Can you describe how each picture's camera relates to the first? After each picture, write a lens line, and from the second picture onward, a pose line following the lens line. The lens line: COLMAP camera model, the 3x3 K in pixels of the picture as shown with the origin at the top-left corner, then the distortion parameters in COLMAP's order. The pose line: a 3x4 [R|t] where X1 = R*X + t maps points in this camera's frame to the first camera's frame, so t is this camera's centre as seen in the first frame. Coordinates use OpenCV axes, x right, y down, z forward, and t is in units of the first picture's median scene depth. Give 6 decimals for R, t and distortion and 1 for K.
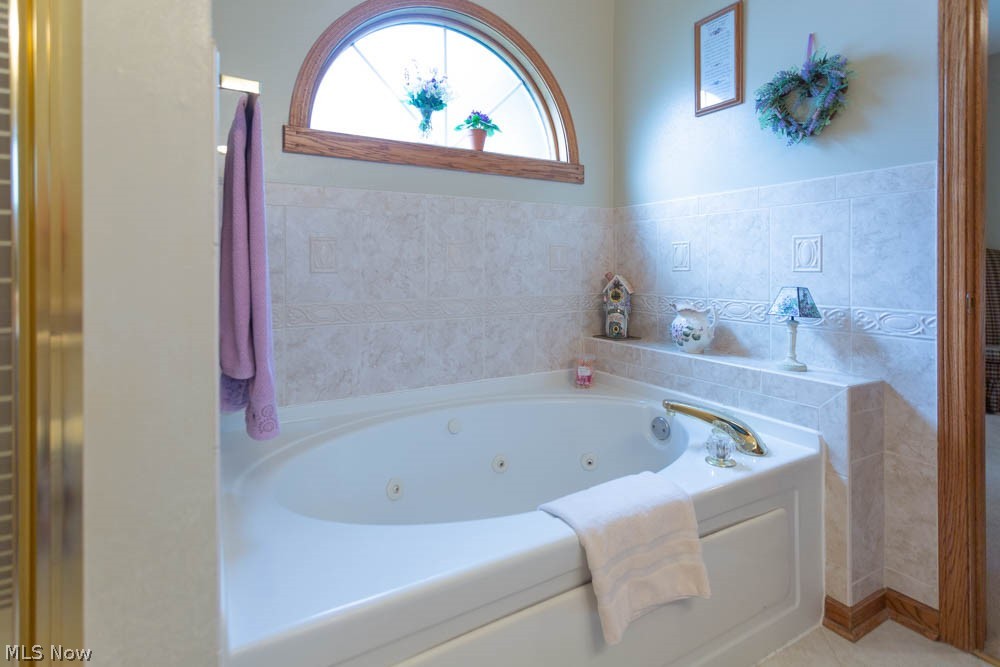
lens RADIAL K [[487.5, 0, 501.6], [0, 487.5, 326.7], [0, 0, 1]] dist [0.005914, 0.000215]
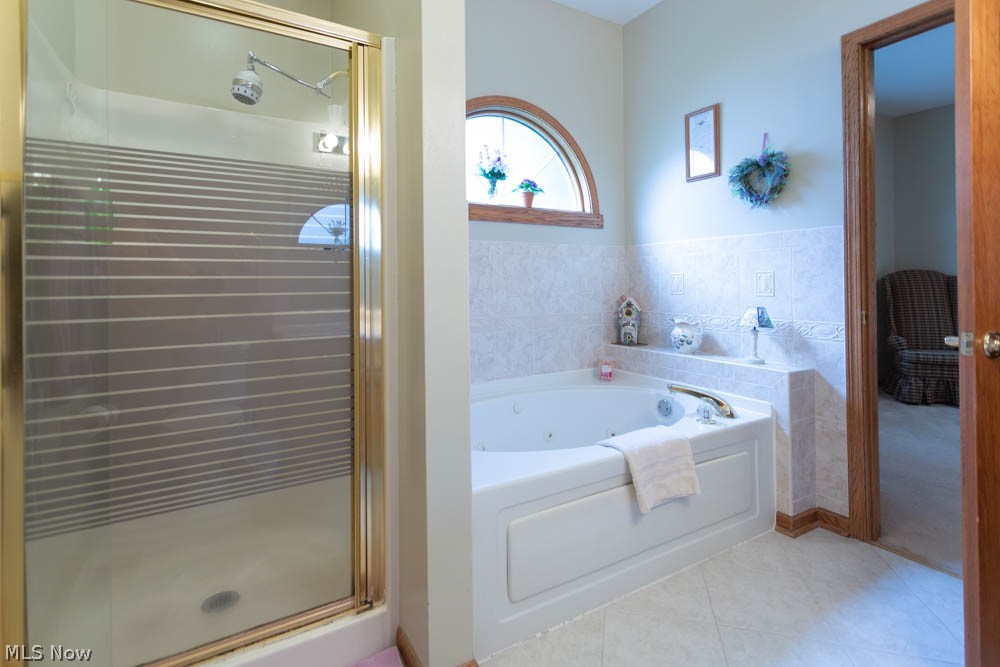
lens RADIAL K [[487.5, 0, 498.6], [0, 487.5, 336.4], [0, 0, 1]] dist [0.005914, 0.000215]
pose [[0.999883, -0.007667, 0.013270, -0.184393], [0.007792, 0.999925, -0.009445, 0.014405], [-0.013197, 0.009548, 0.999867, -0.435826]]
